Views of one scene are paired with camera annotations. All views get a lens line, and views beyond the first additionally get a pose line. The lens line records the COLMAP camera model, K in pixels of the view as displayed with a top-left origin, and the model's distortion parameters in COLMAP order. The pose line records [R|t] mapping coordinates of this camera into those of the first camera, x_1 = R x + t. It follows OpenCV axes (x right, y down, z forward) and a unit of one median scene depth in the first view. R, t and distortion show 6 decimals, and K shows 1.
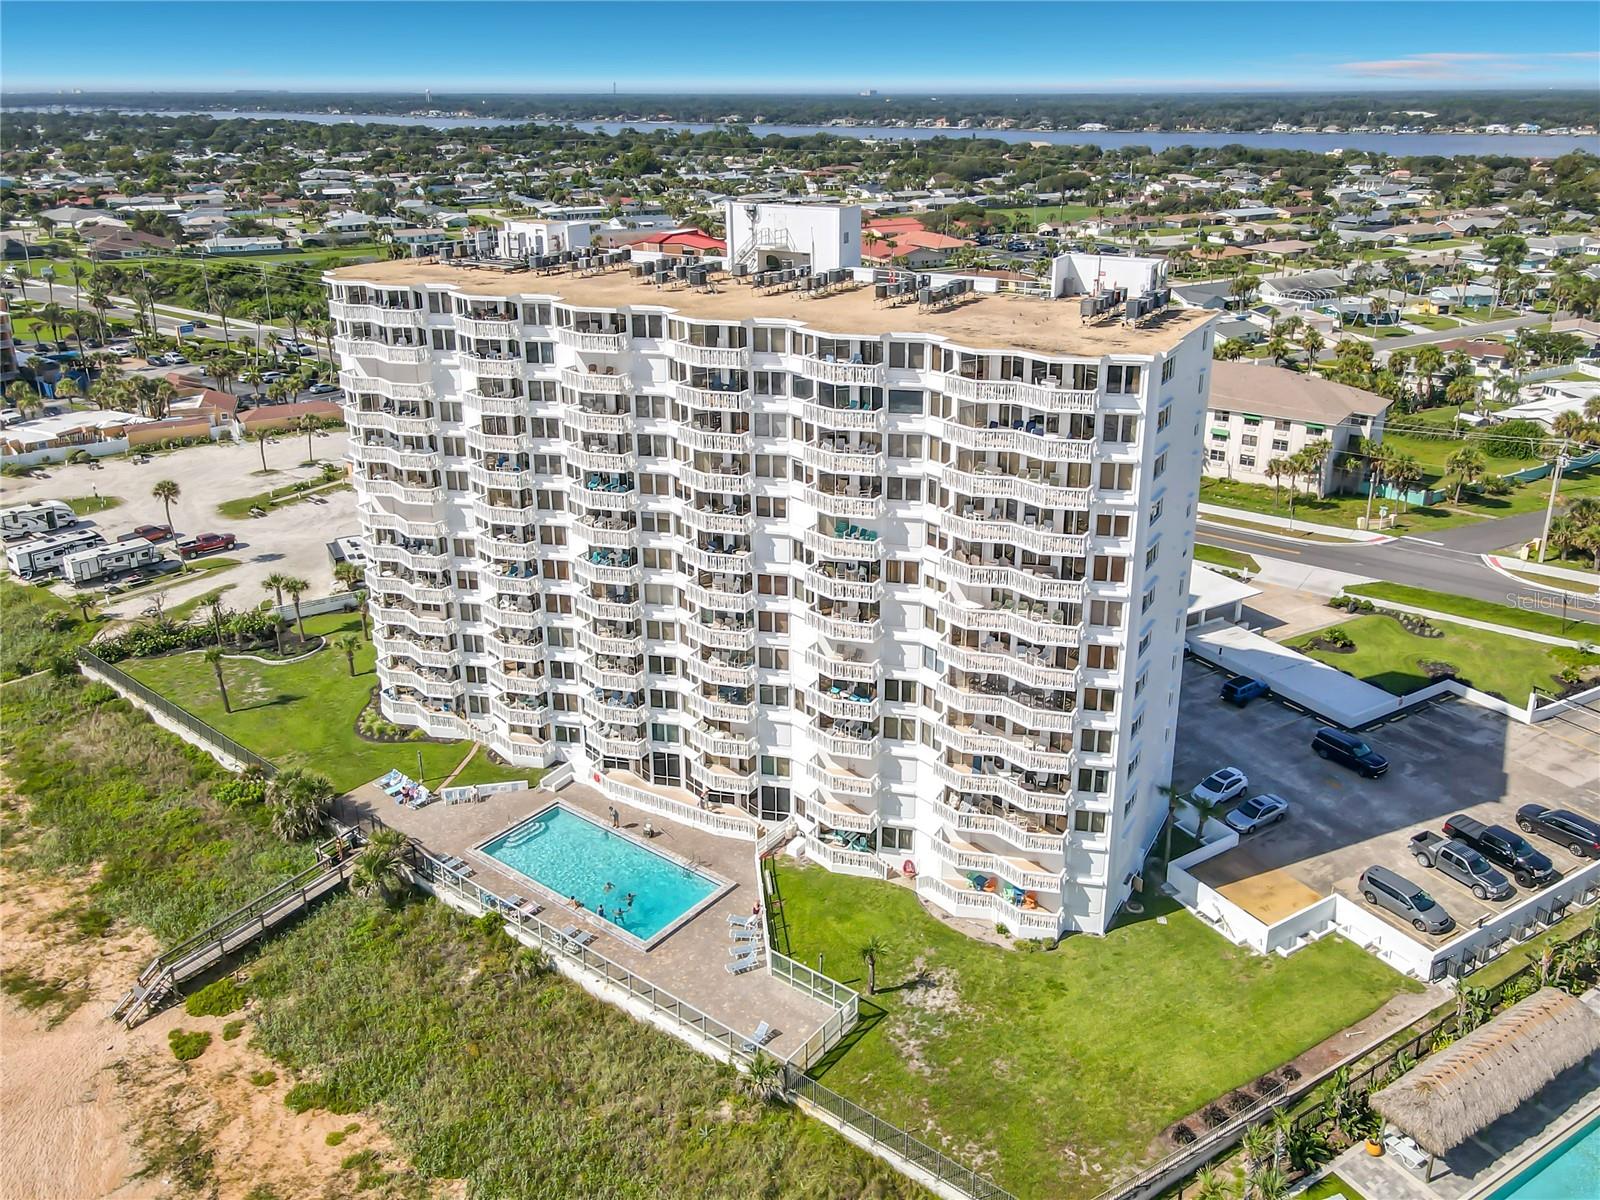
lens RADIAL K [[1219.9, 0, 817.9], [0, 1219.9, 519.4], [0, 0, 1]] dist [0.013554, 0.001447]
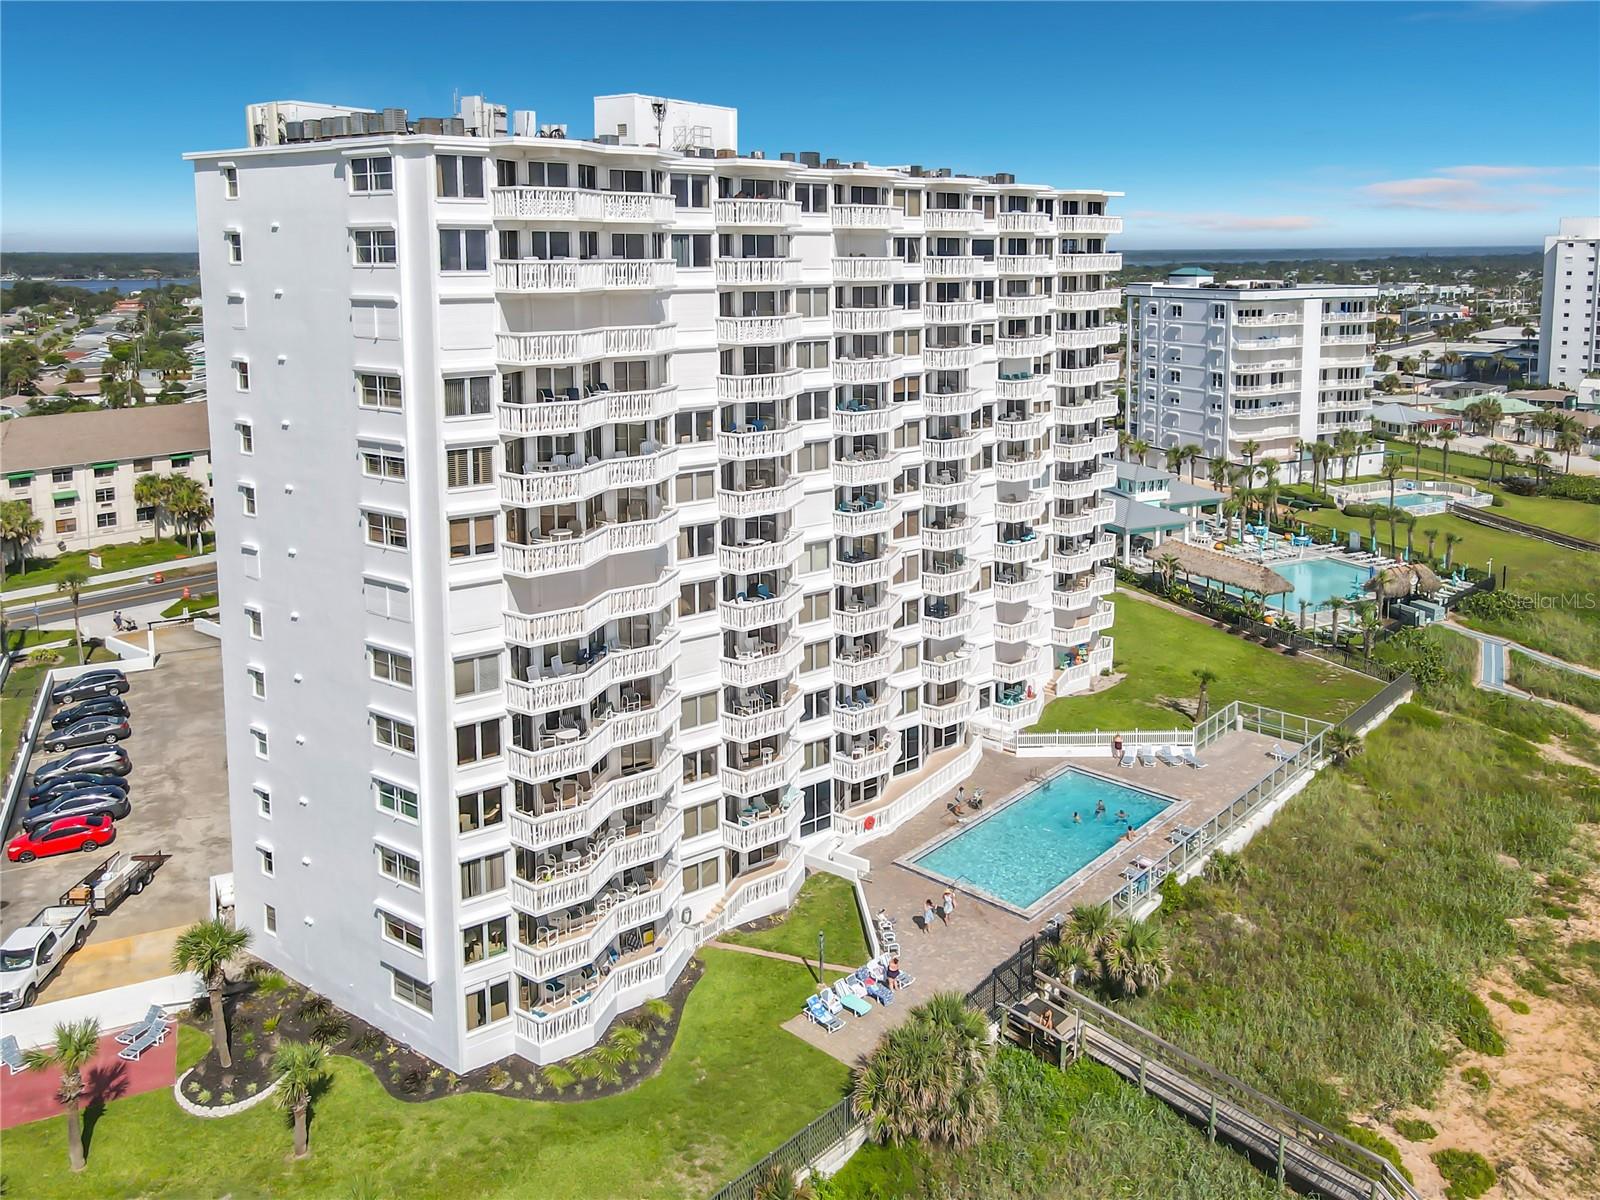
lens RADIAL K [[1259.7, 0, 796.6], [0, 1259.7, 387.3], [0, 0, 1]] dist [0.016743, 0.001703]
pose [[0.097522, -0.105720, 0.989602, -0.908986], [0.339450, 0.938250, 0.066783, -0.098621], [-0.935555, 0.329408, 0.127387, 0.861116]]
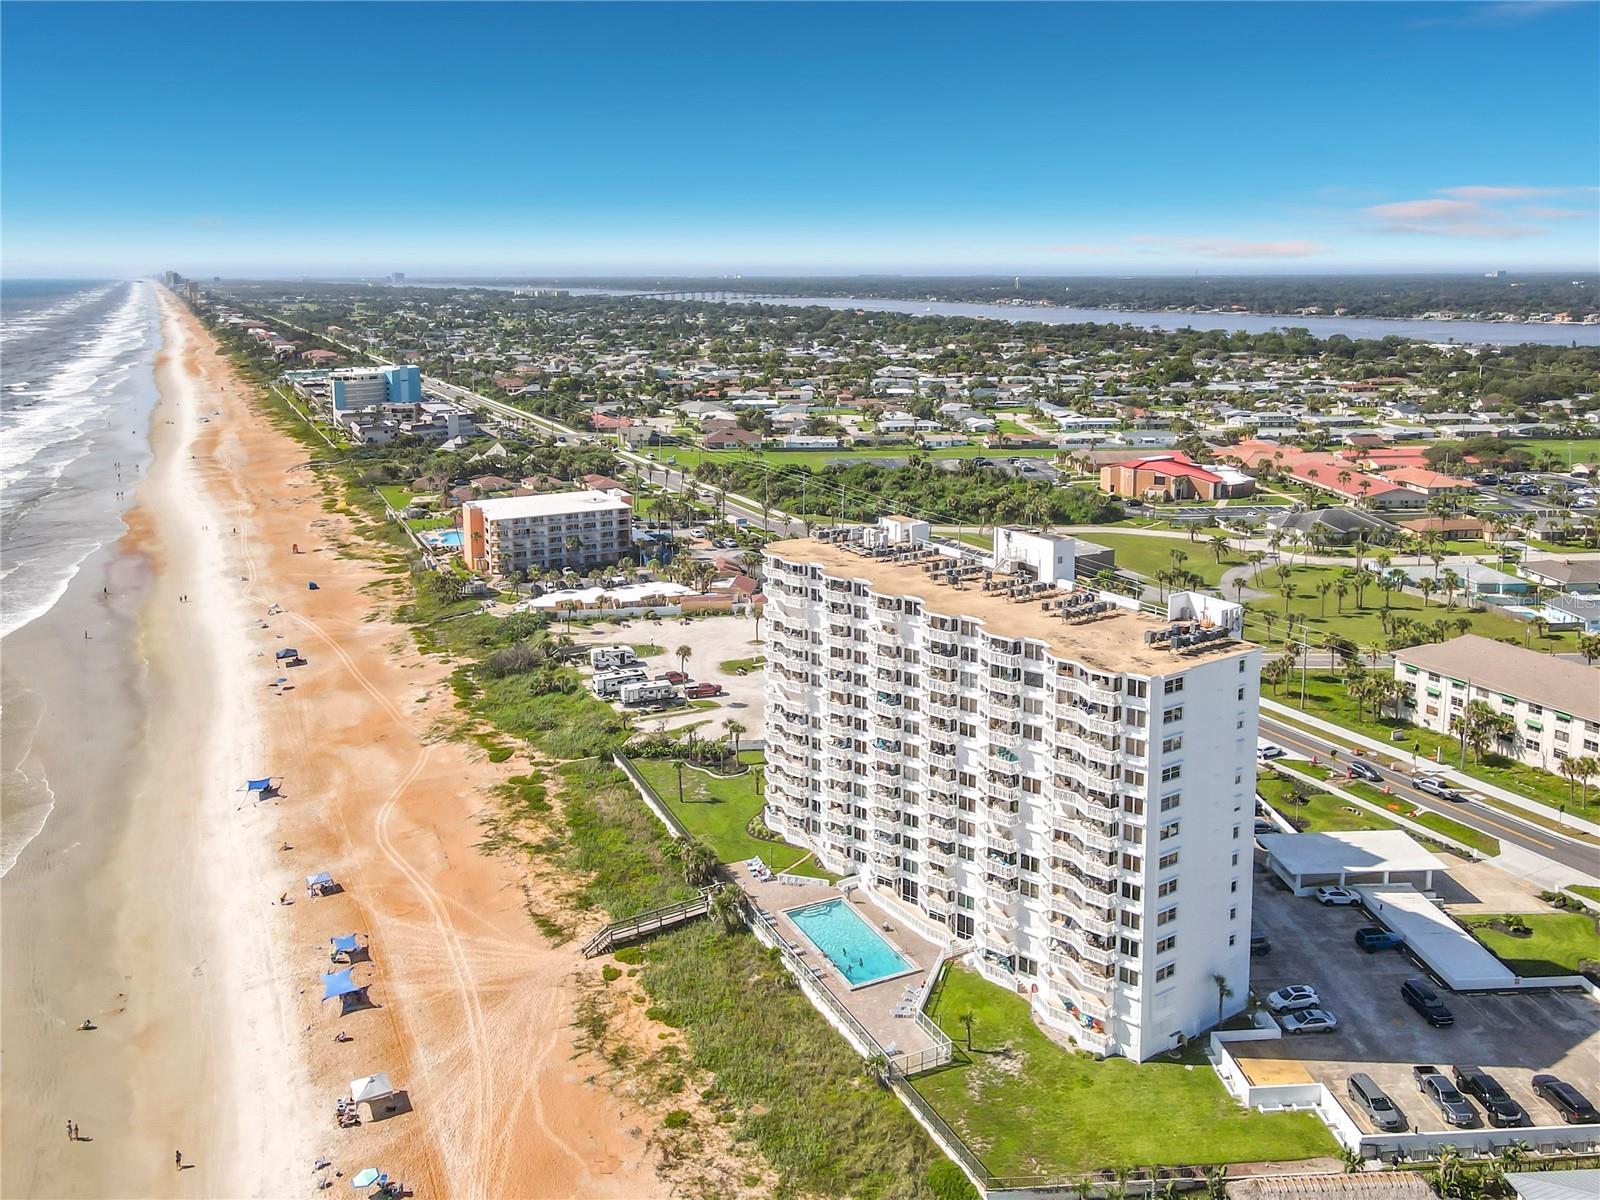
lens RADIAL K [[1226.4, 0, 798.2], [0, 1226.4, 487.2], [0, 0, 1]] dist [0.008772, 0.017548]
pose [[0.891798, 0.074416, -0.446272, 0.394685], [-0.146919, 0.980558, -0.130083, -0.069413], [0.427915, 0.181574, 0.885392, -0.501983]]
